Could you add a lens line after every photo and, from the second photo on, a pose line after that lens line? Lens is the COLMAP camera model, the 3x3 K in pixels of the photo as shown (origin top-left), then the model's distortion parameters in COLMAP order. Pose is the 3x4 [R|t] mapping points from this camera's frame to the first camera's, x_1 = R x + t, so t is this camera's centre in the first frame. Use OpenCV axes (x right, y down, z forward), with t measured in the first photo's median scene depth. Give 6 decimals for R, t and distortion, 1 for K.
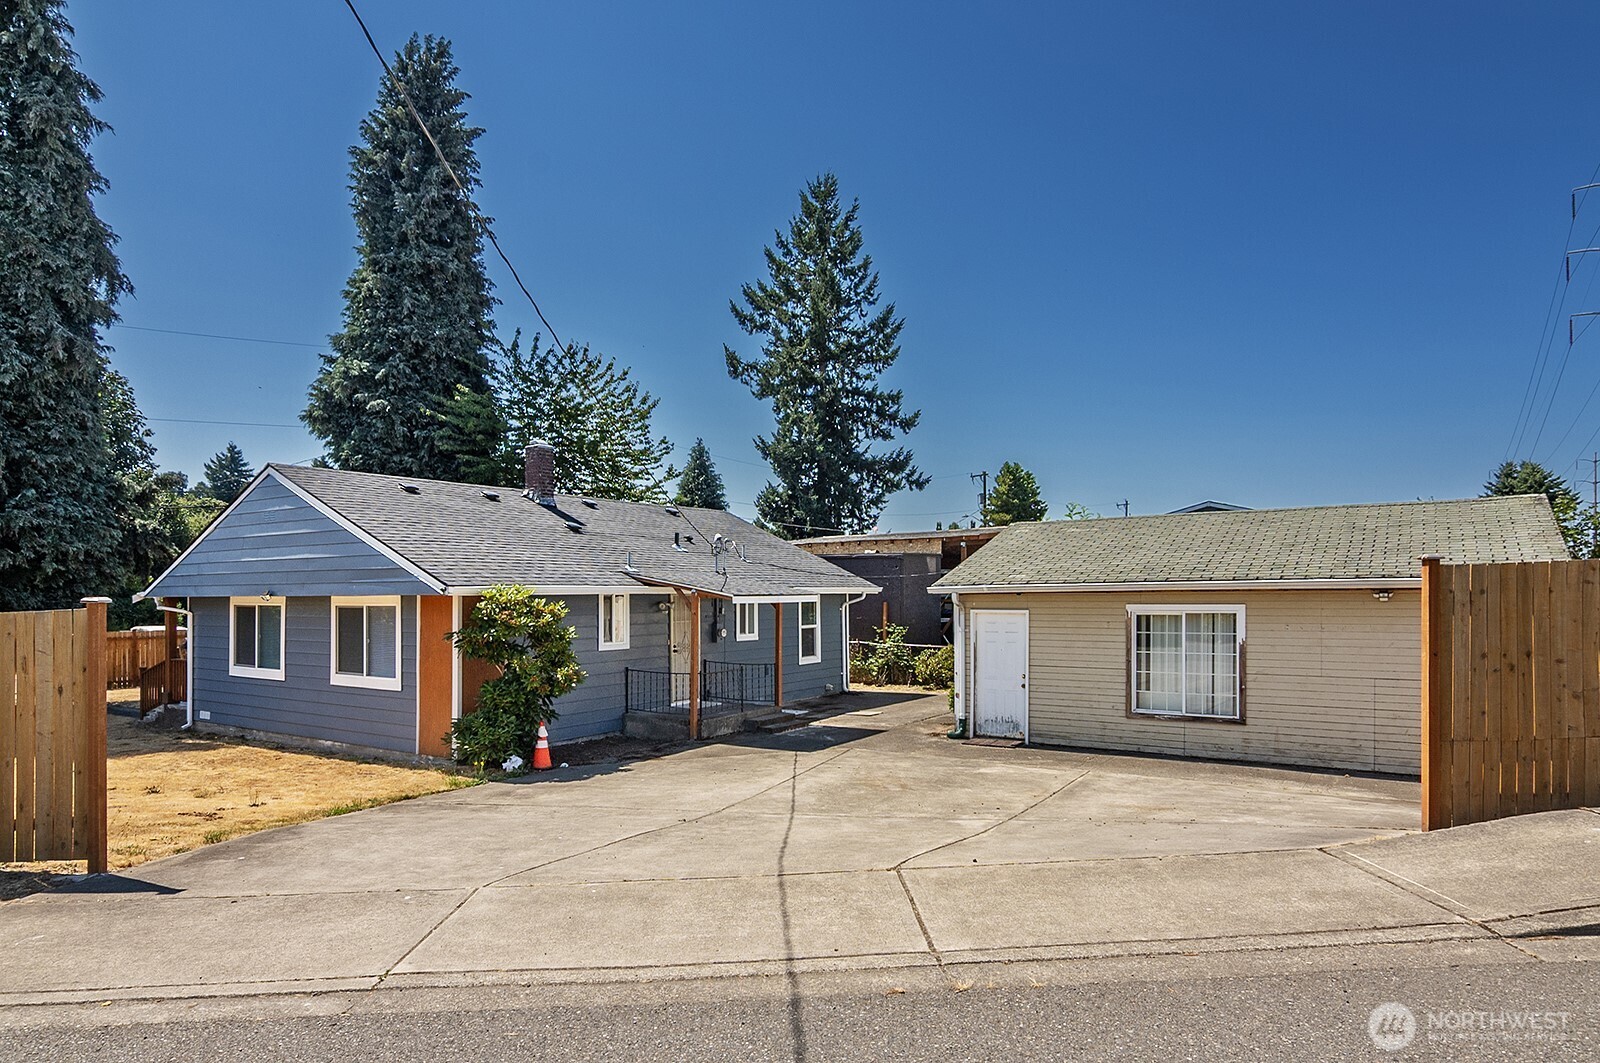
lens RADIAL K [[868.2, 0, 800.0], [0, 868.2, 531.5], [0, 0, 1]] dist [-0.013771, 0.000708]
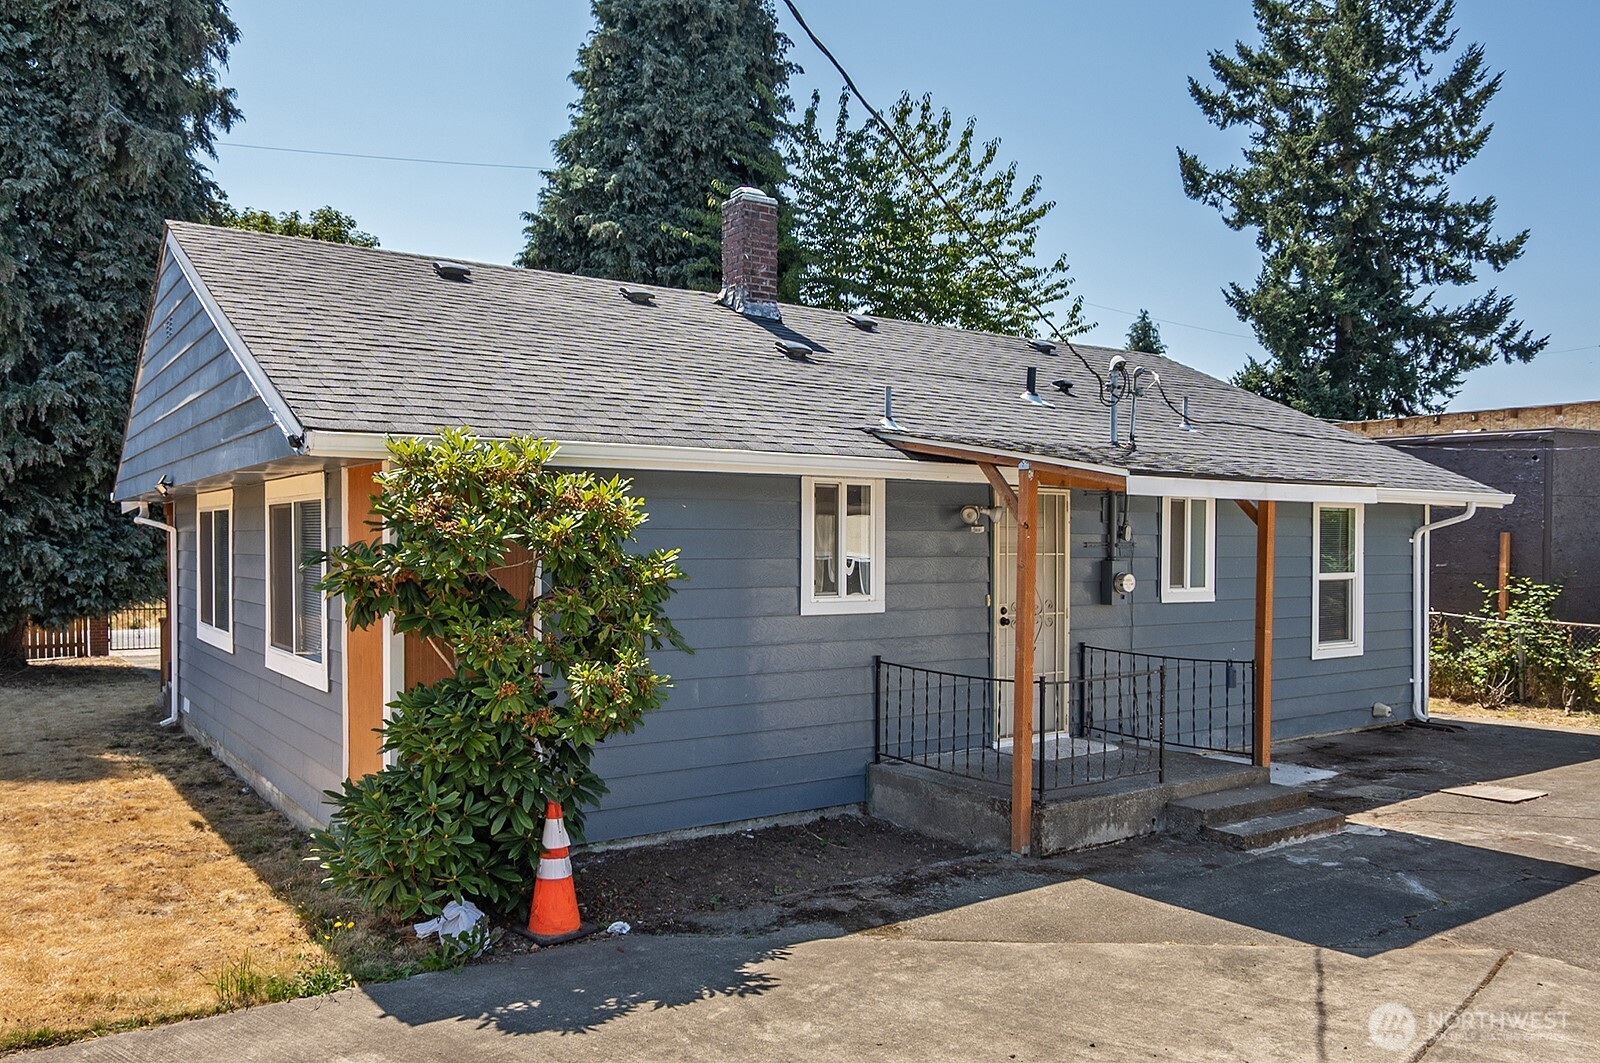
lens RADIAL K [[1149.4, 0, 802.0], [0, 1149.4, 562.8], [0, 0, 1]] dist [-0.006563, 0.021287]
pose [[0.918152, 0.014413, -0.395967, -0.005216], [0.021655, 0.996019, 0.086466, 0.027246], [0.395637, -0.087963, 0.914185, 0.209133]]
